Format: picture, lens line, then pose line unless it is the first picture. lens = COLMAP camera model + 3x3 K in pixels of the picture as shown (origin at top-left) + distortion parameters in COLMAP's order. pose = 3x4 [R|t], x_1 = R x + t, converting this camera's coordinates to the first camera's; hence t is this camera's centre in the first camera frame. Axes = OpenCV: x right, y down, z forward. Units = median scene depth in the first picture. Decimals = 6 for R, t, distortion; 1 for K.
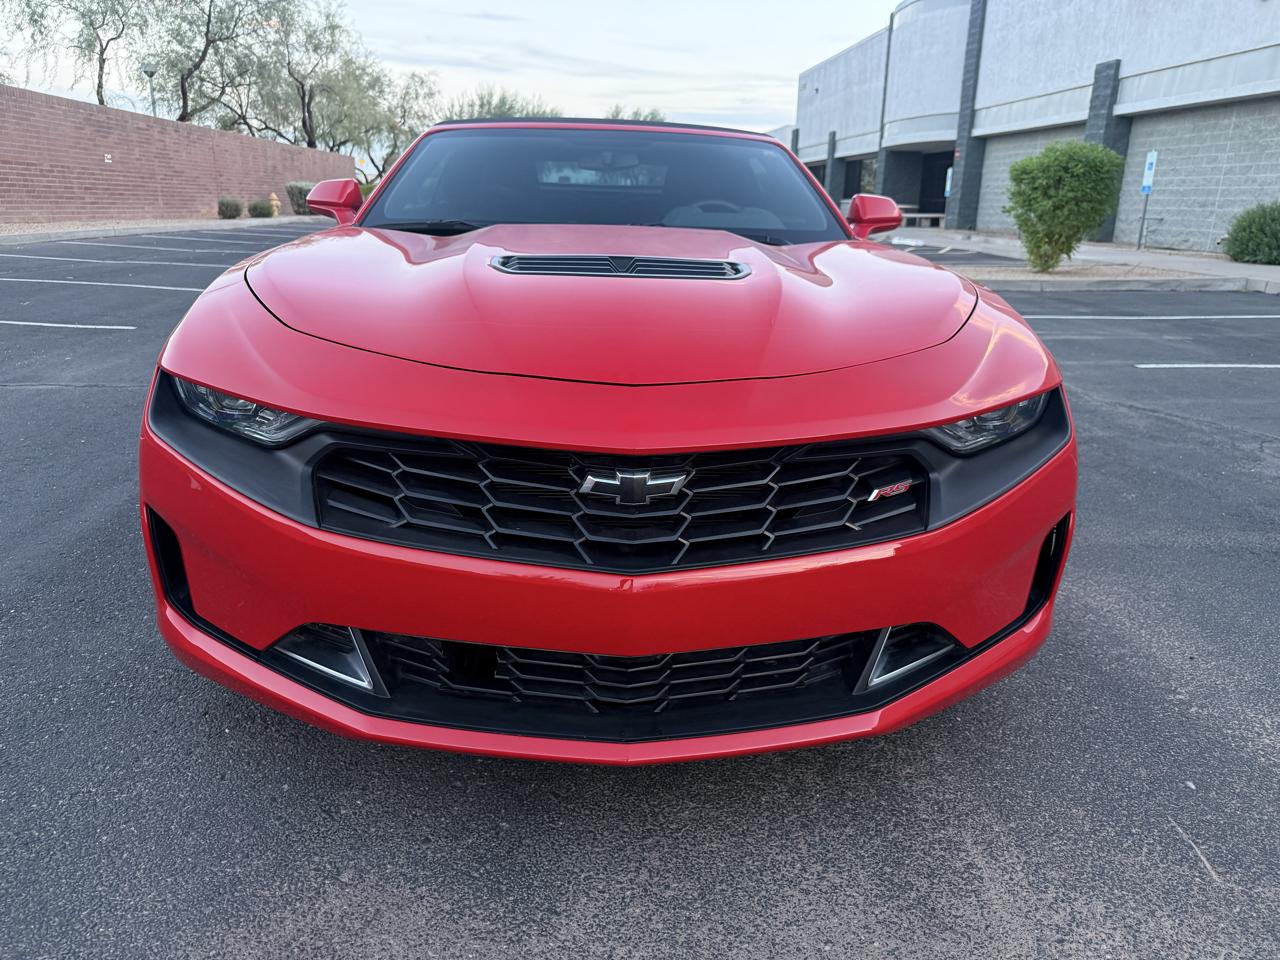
lens RADIAL K [[926.8, 0, 647.3], [0, 926.8, 477.4], [0, 0, 1]] dist [0.014386, -0.030614]
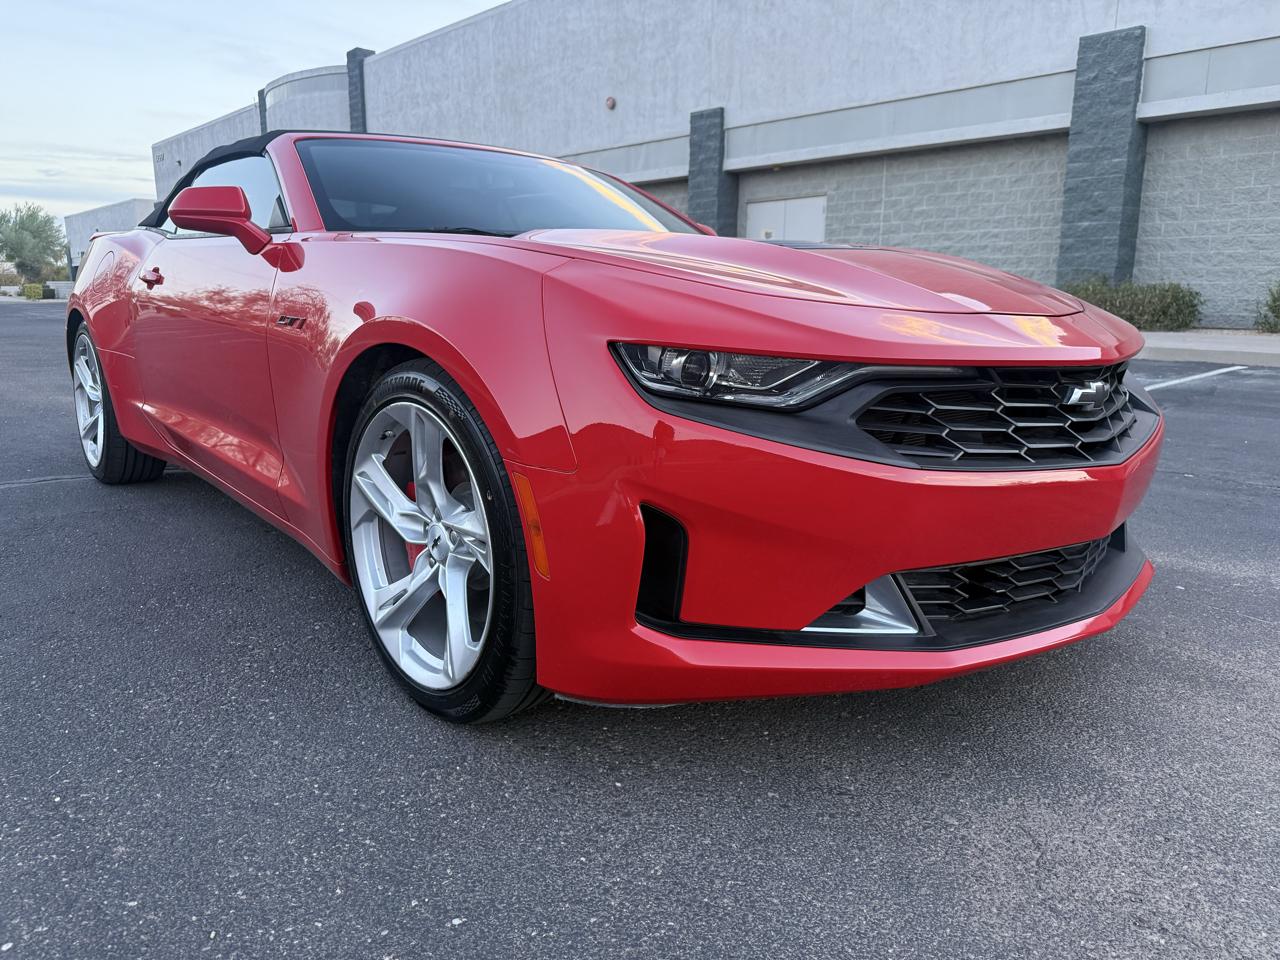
lens RADIAL K [[926.8, 0, 634.7], [0, 926.8, 476.6], [0, 0, 1]] dist [0.014386, -0.030614]
pose [[0.785895, -0.140263, 0.602242, -0.134476], [0.190327, 0.981522, -0.019770, 0.002701], [-0.588341, 0.130161, 0.798068, 0.042327]]
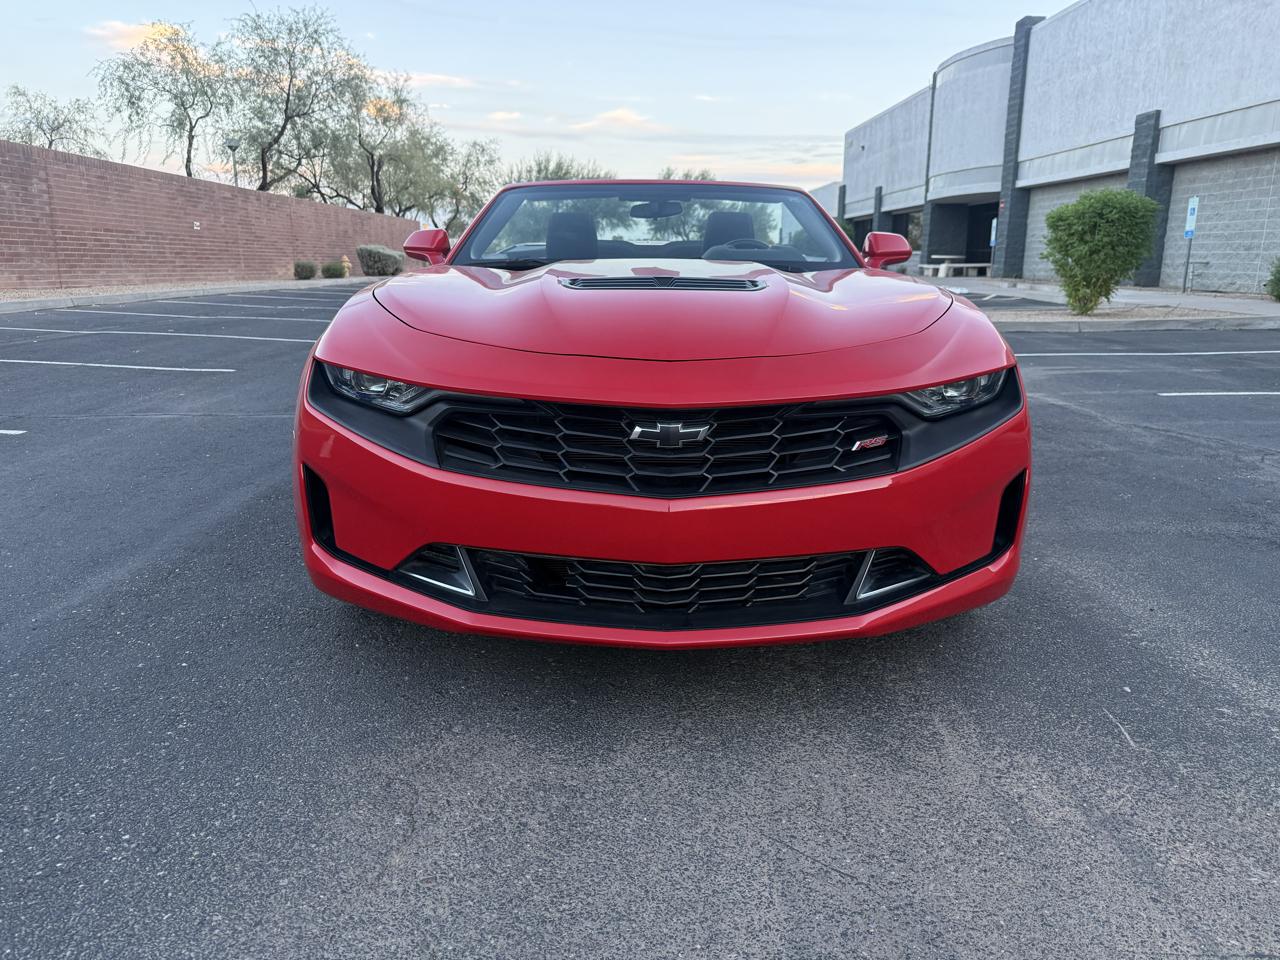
lens RADIAL K [[926.8, 0, 640.8], [0, 926.8, 479.5], [0, 0, 1]] dist [0.014386, -0.030614]
pose [[0.997974, -0.003676, -0.063516, 0.002999], [0.000060, 0.998383, -0.056839, 0.016501], [0.063622, 0.056720, 0.996361, -0.037287]]
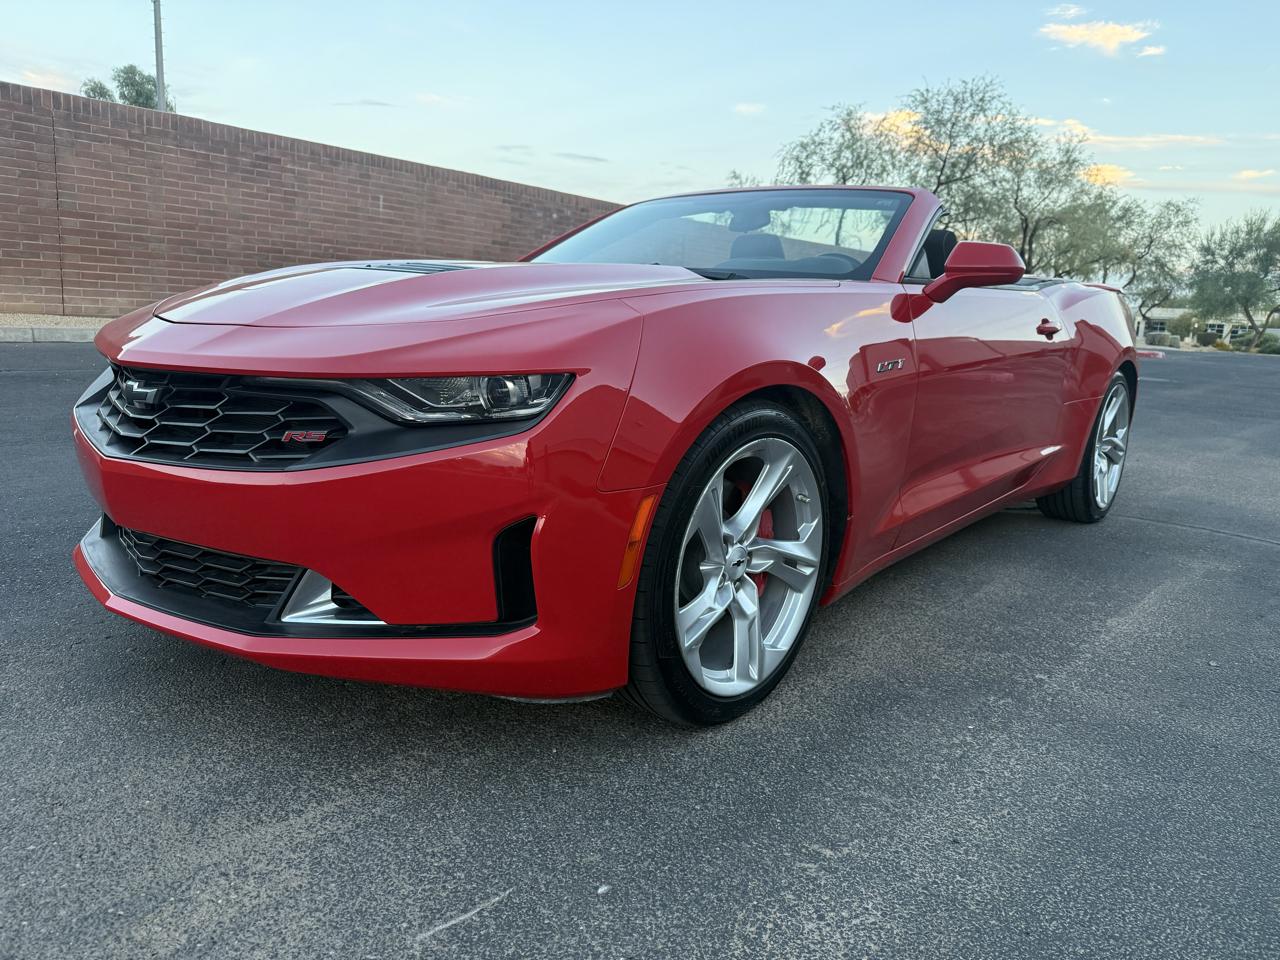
lens RADIAL K [[926.8, 0, 649.3], [0, 926.8, 480.6], [0, 0, 1]] dist [0.014386, -0.030614]
pose [[0.715488, 0.135571, -0.685345, 0.146759], [-0.226668, 0.972970, -0.044170, 0.003153], [0.660831, 0.186949, 0.726878, 0.052452]]
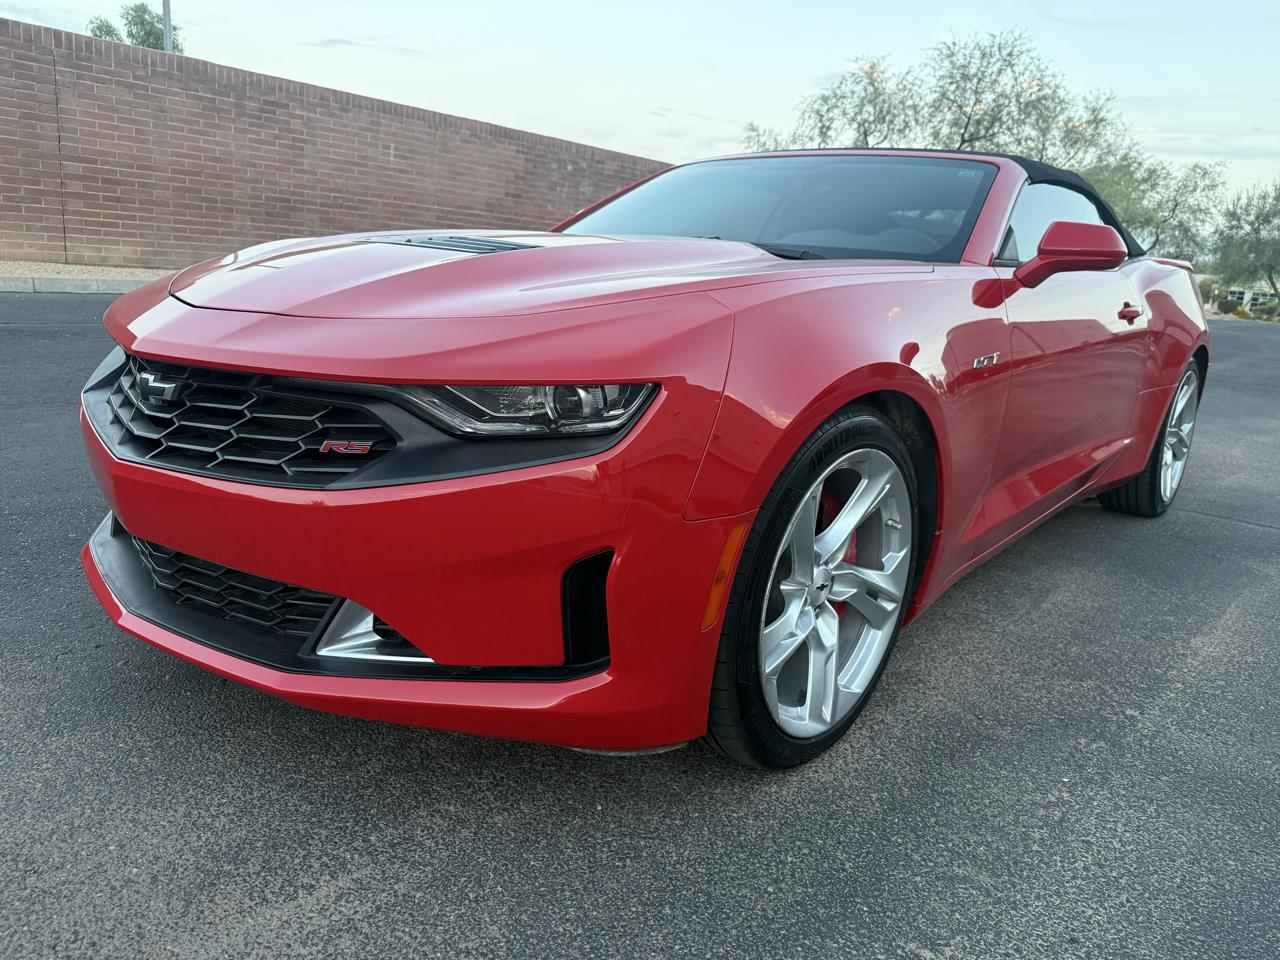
lens RADIAL K [[926.8, 0, 645.9], [0, 926.8, 473.2], [0, 0, 1]] dist [0.014386, -0.030614]
pose [[0.706060, 0.178449, -0.685299, 0.127328], [-0.247596, 0.968859, -0.002810, -0.003685], [0.663457, 0.171662, 0.728256, 0.059322]]
